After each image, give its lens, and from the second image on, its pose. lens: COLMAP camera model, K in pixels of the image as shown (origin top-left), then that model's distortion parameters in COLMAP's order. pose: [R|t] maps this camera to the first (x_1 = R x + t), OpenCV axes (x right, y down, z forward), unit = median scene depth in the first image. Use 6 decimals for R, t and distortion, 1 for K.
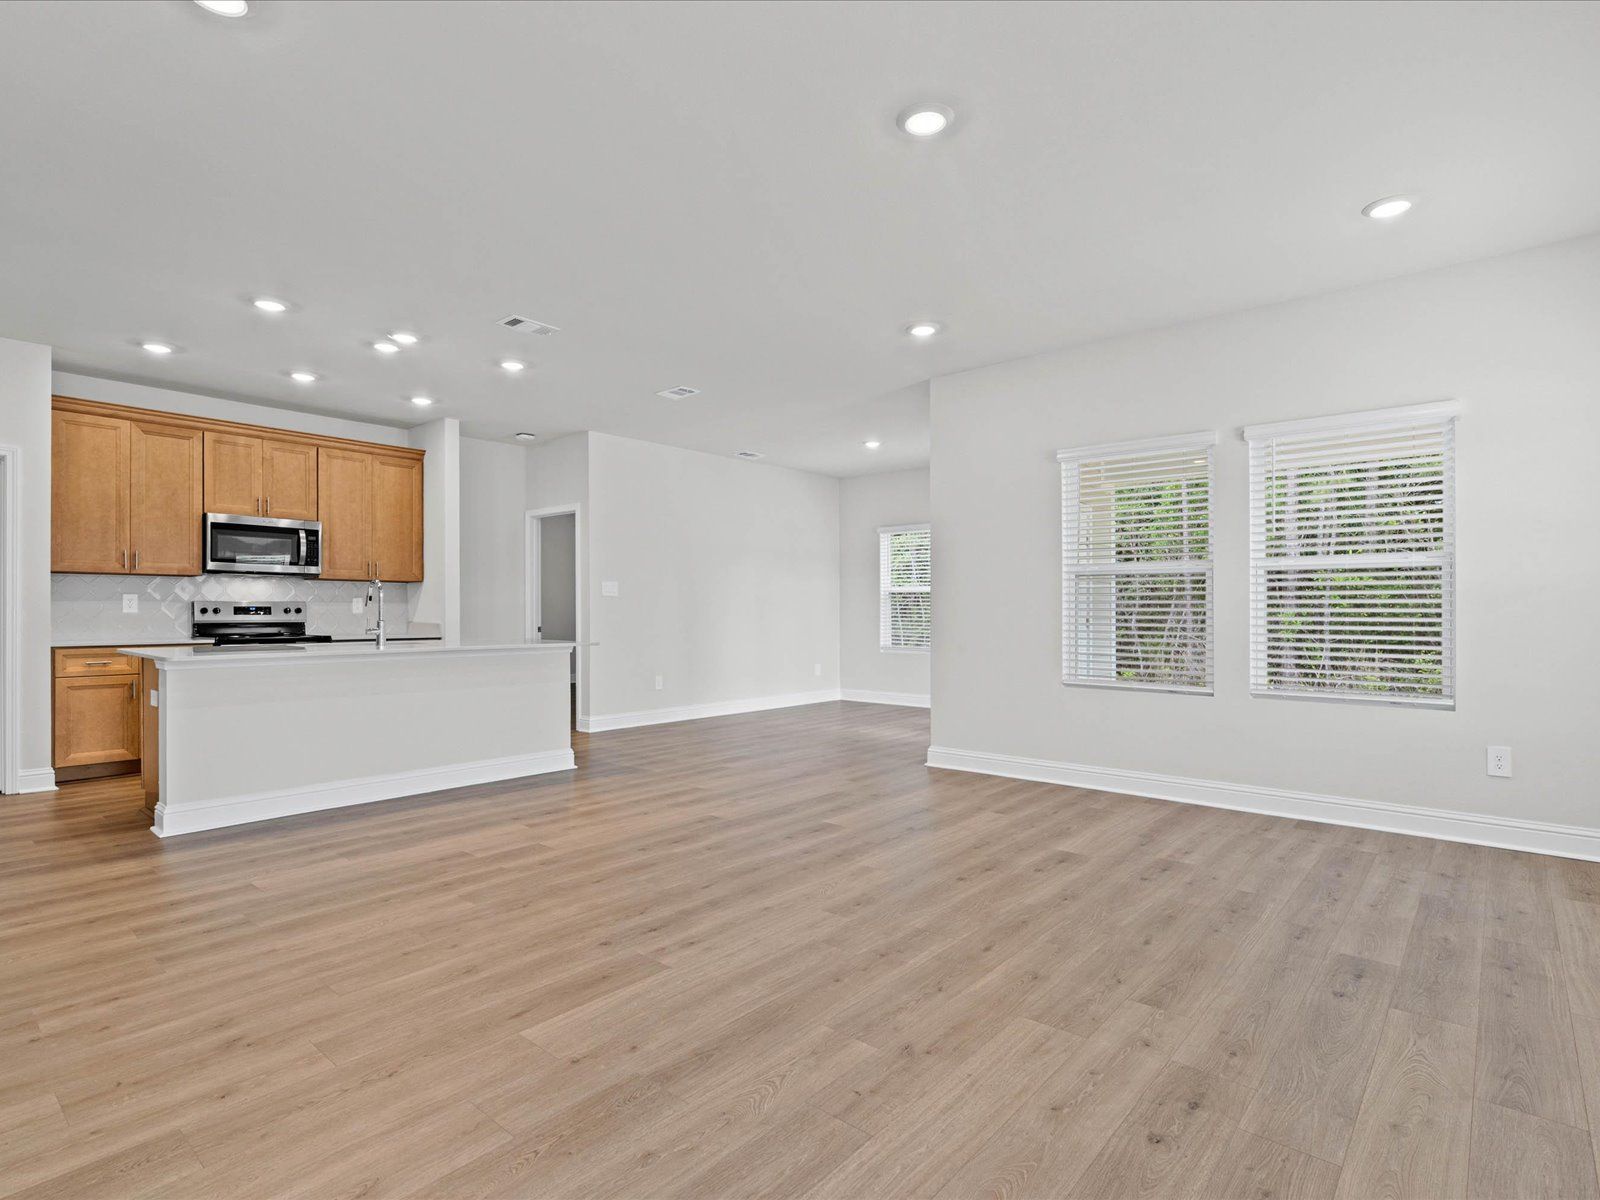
lens RADIAL K [[822.2, 0, 793.6], [0, 822.2, 615.9], [0, 0, 1]] dist [-0.004173, 0.004707]
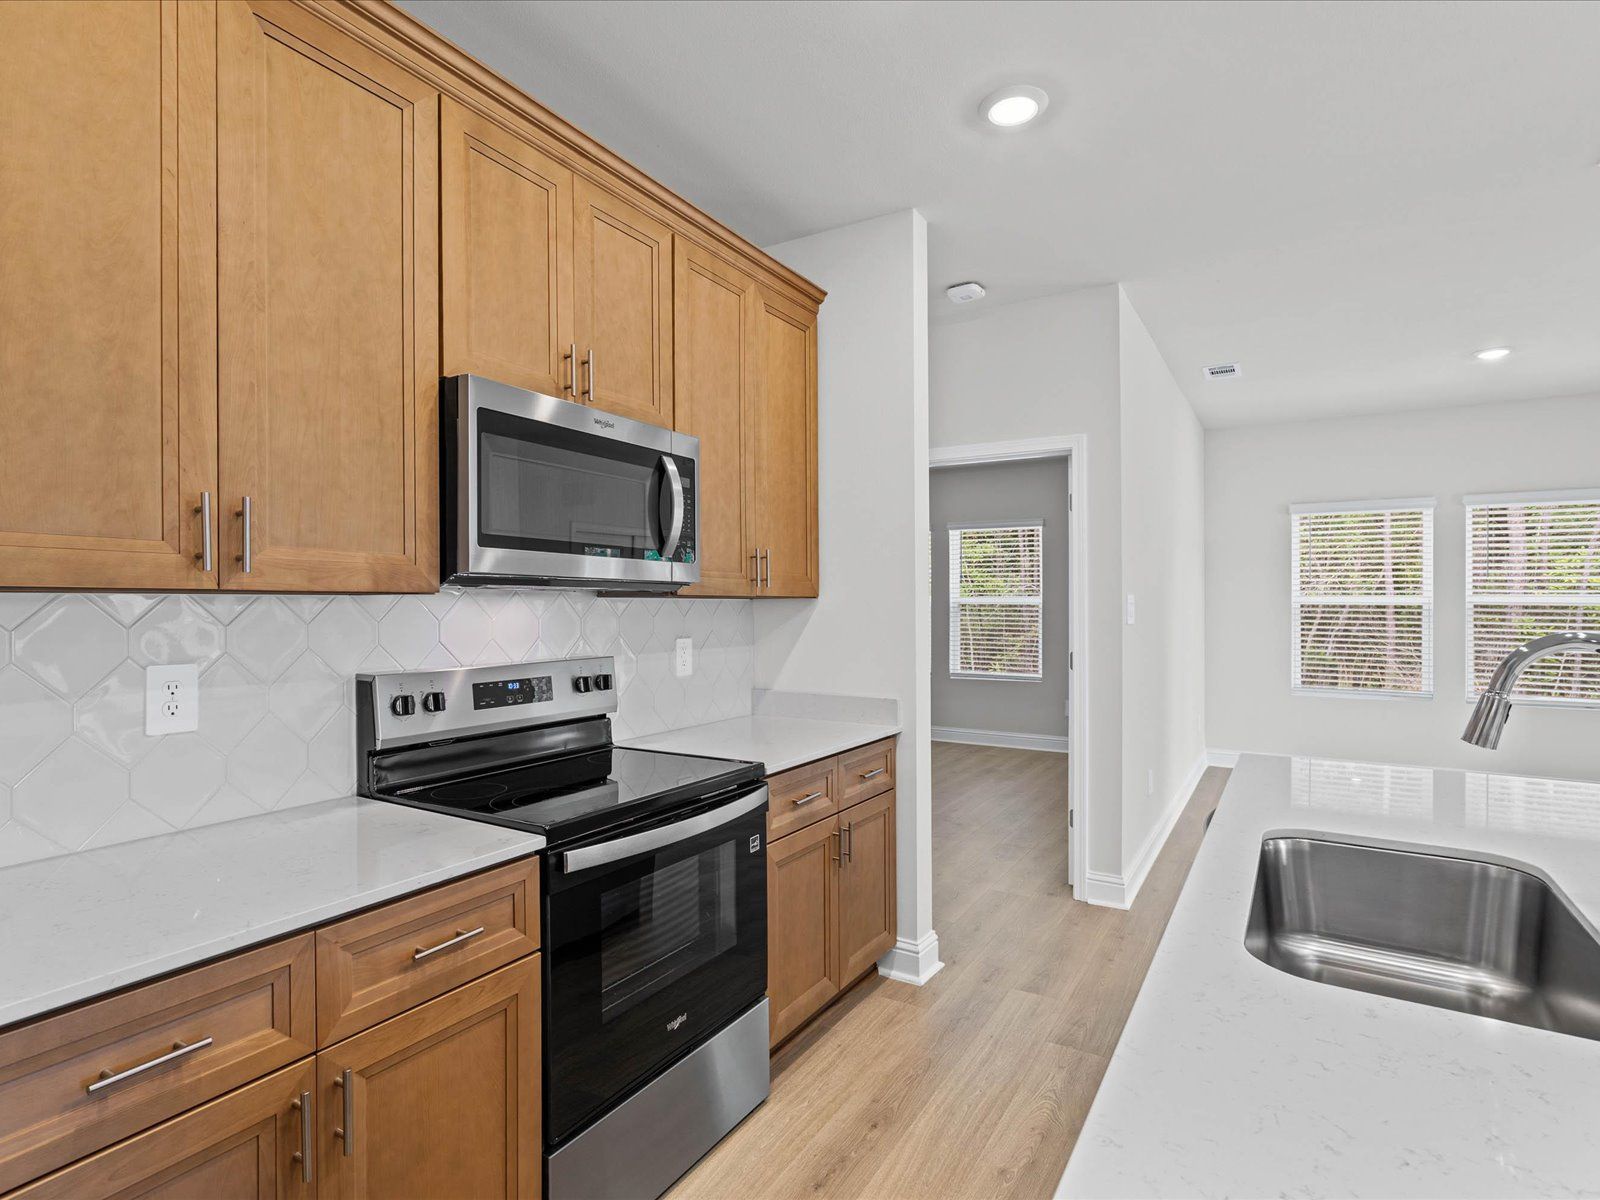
lens RADIAL K [[822.2, 0, 795.6], [0, 822.2, 609.5], [0, 0, 1]] dist [-0.004173, 0.004707]
pose [[0.984880, 0.002277, 0.173221, -0.705881], [-0.003379, 0.999976, 0.006070, -0.049831], [-0.173203, -0.006563, 0.984864, 0.758246]]
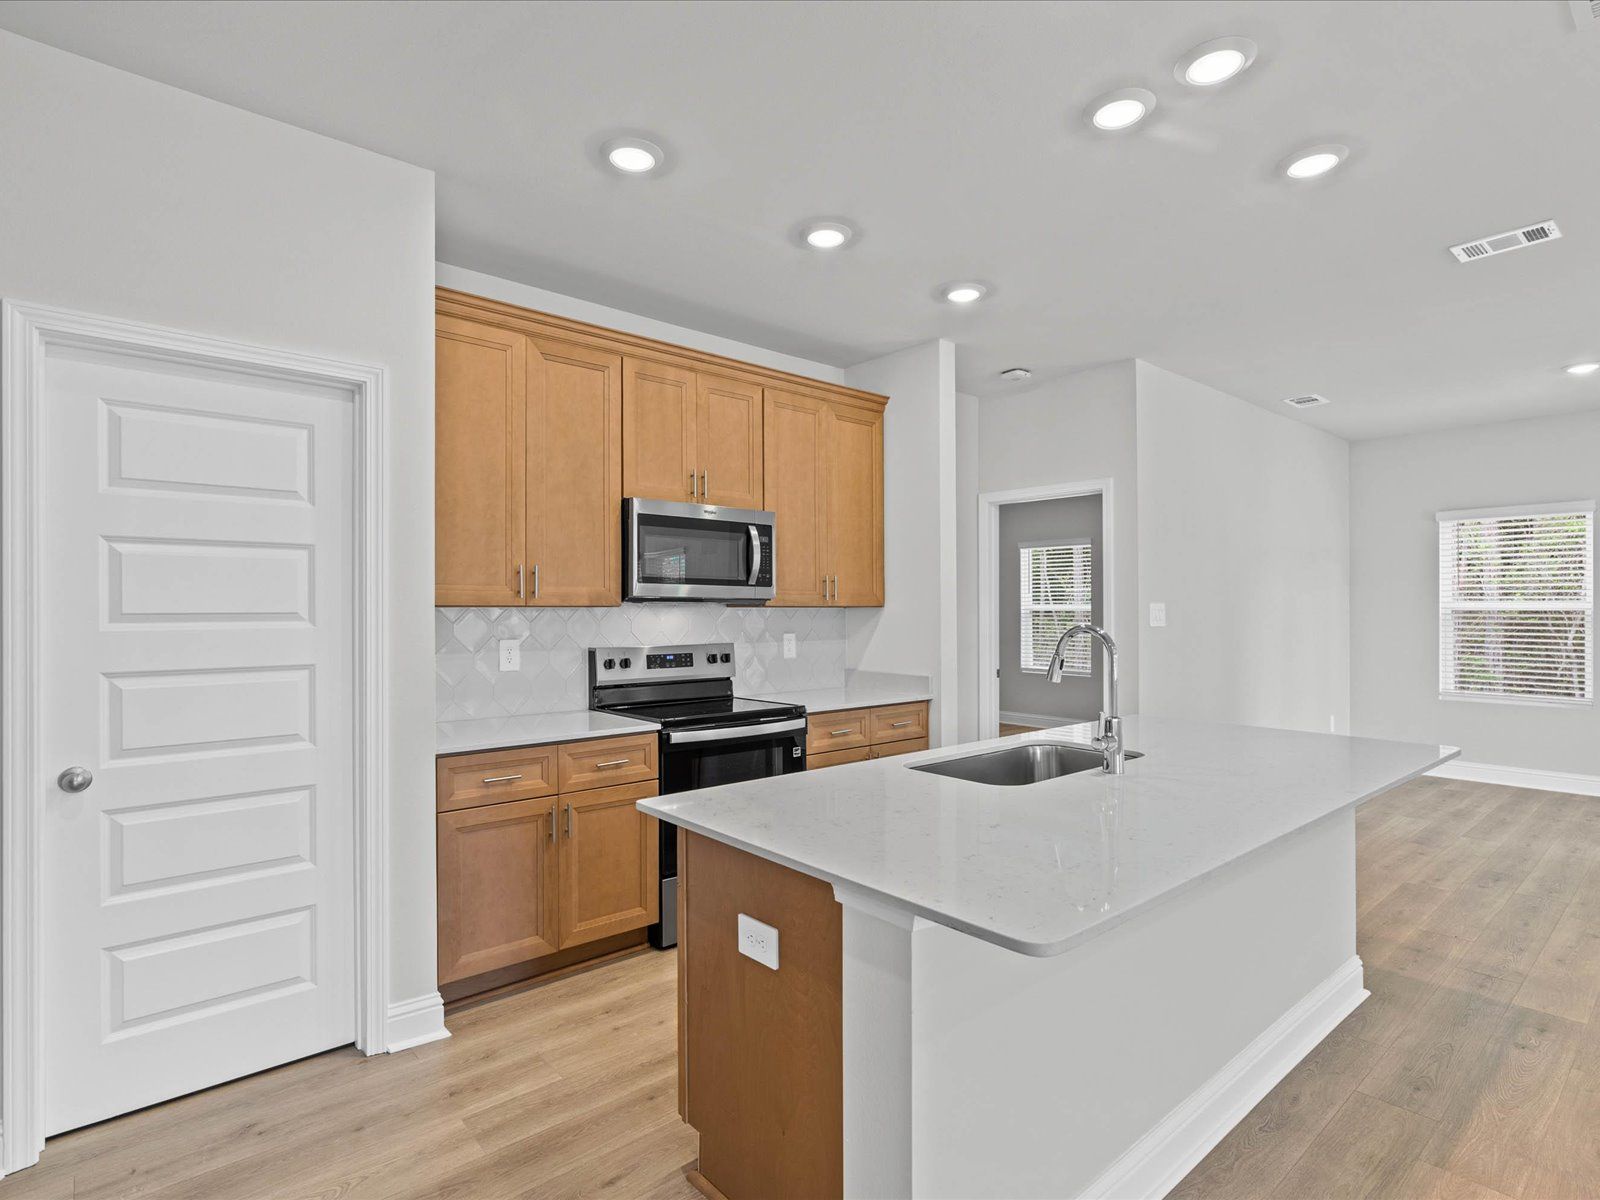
lens RADIAL K [[822.2, 0, 788.2], [0, 822.2, 612.8], [0, 0, 1]] dist [-0.004173, 0.004707]
pose [[0.988463, 0.001169, -0.151460, -0.562999], [-0.000901, 0.999998, 0.001835, -0.049883], [0.151462, -0.001677, 0.988462, 0.486147]]
